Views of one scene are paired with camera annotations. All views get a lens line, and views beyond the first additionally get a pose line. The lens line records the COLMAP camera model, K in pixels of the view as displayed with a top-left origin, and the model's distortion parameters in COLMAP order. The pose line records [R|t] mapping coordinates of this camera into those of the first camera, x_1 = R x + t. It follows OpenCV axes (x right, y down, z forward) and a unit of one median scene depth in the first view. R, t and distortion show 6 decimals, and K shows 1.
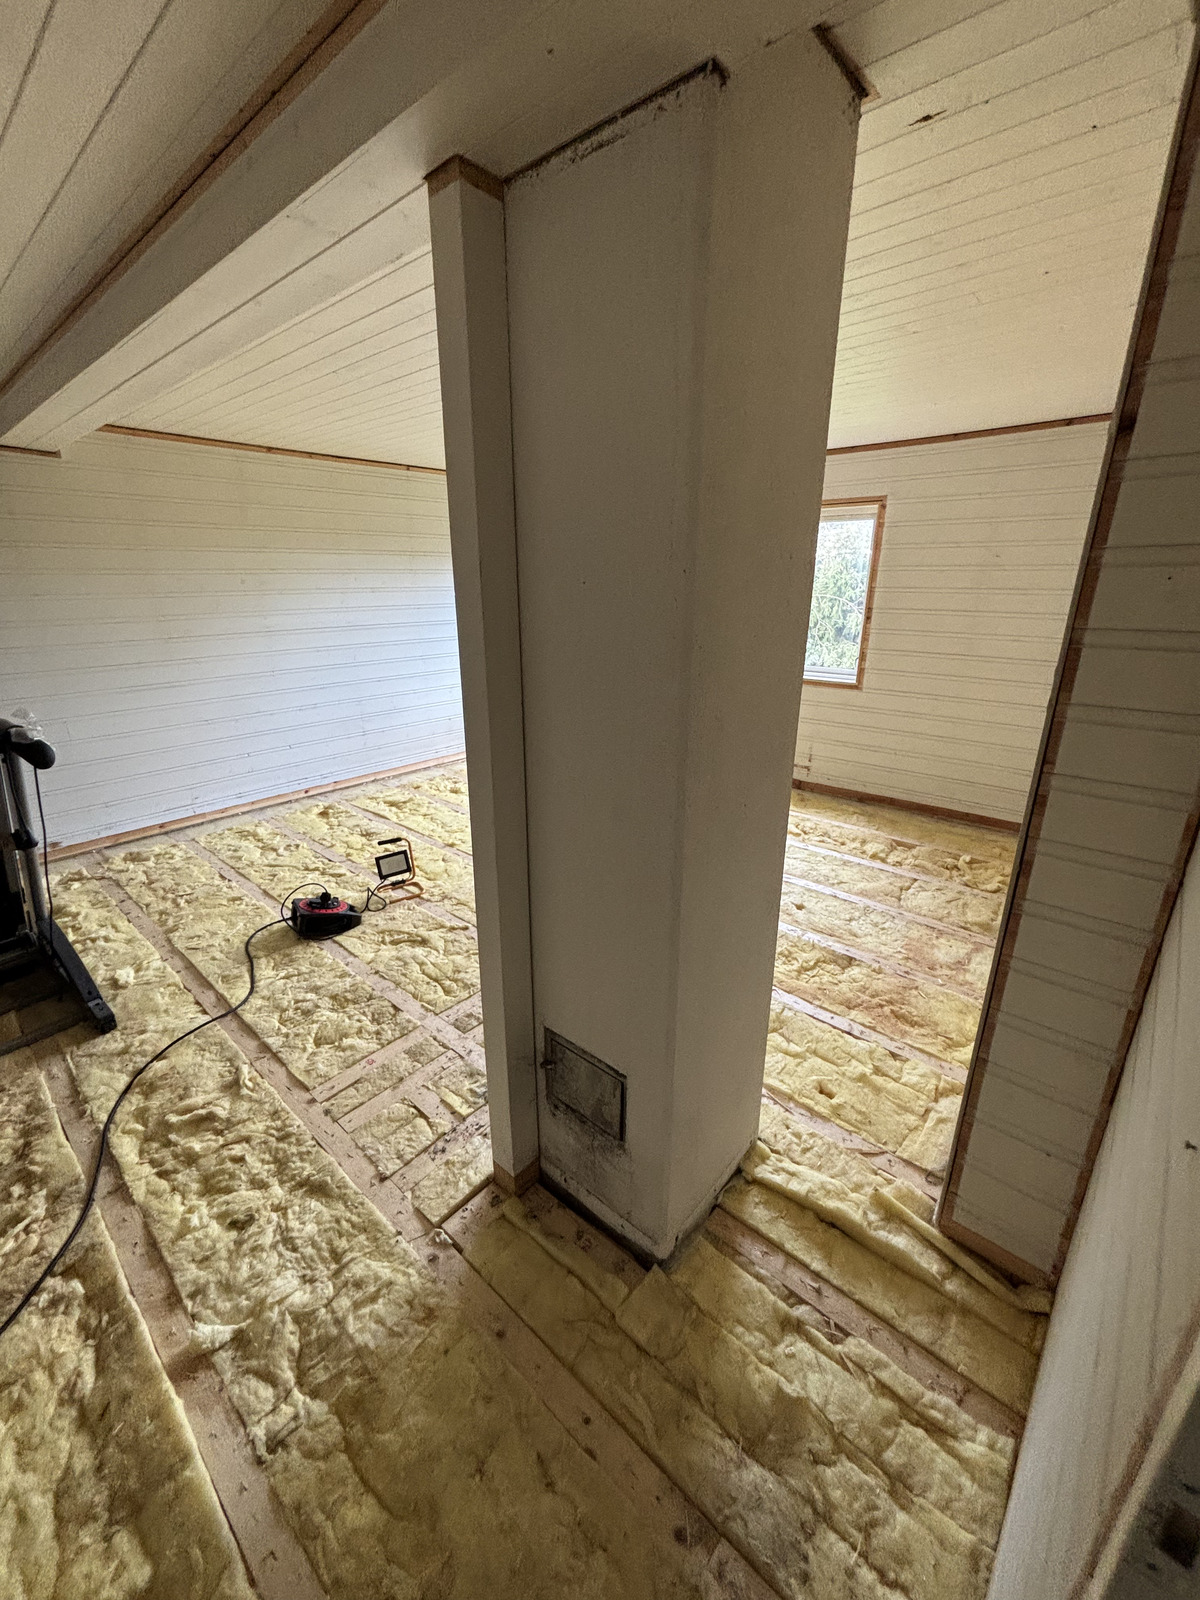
lens RADIAL K [[639.5, 0, 594.2], [0, 639.5, 798.1], [0, 0, 1]] dist [-0.003613, 0.001236]
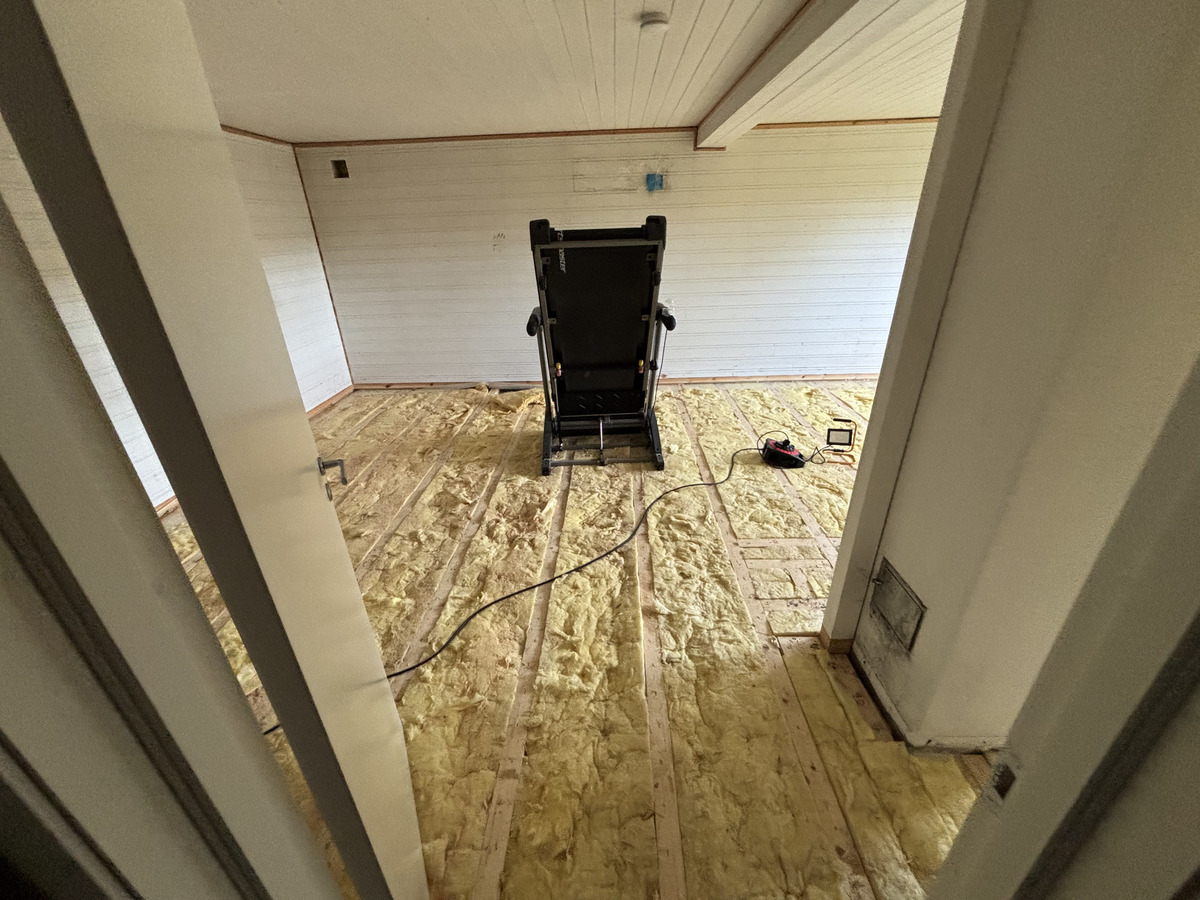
lens RADIAL K [[479.6, 0, 595.5], [0, 479.6, 448.8], [0, 0, 1]] dist [-0.003613, 0.001236]
pose [[0.636906, 0.311100, -0.705385, 0.171151], [-0.222103, 0.950216, 0.218538, 0.031800], [0.738255, 0.017480, 0.674295, -0.185894]]
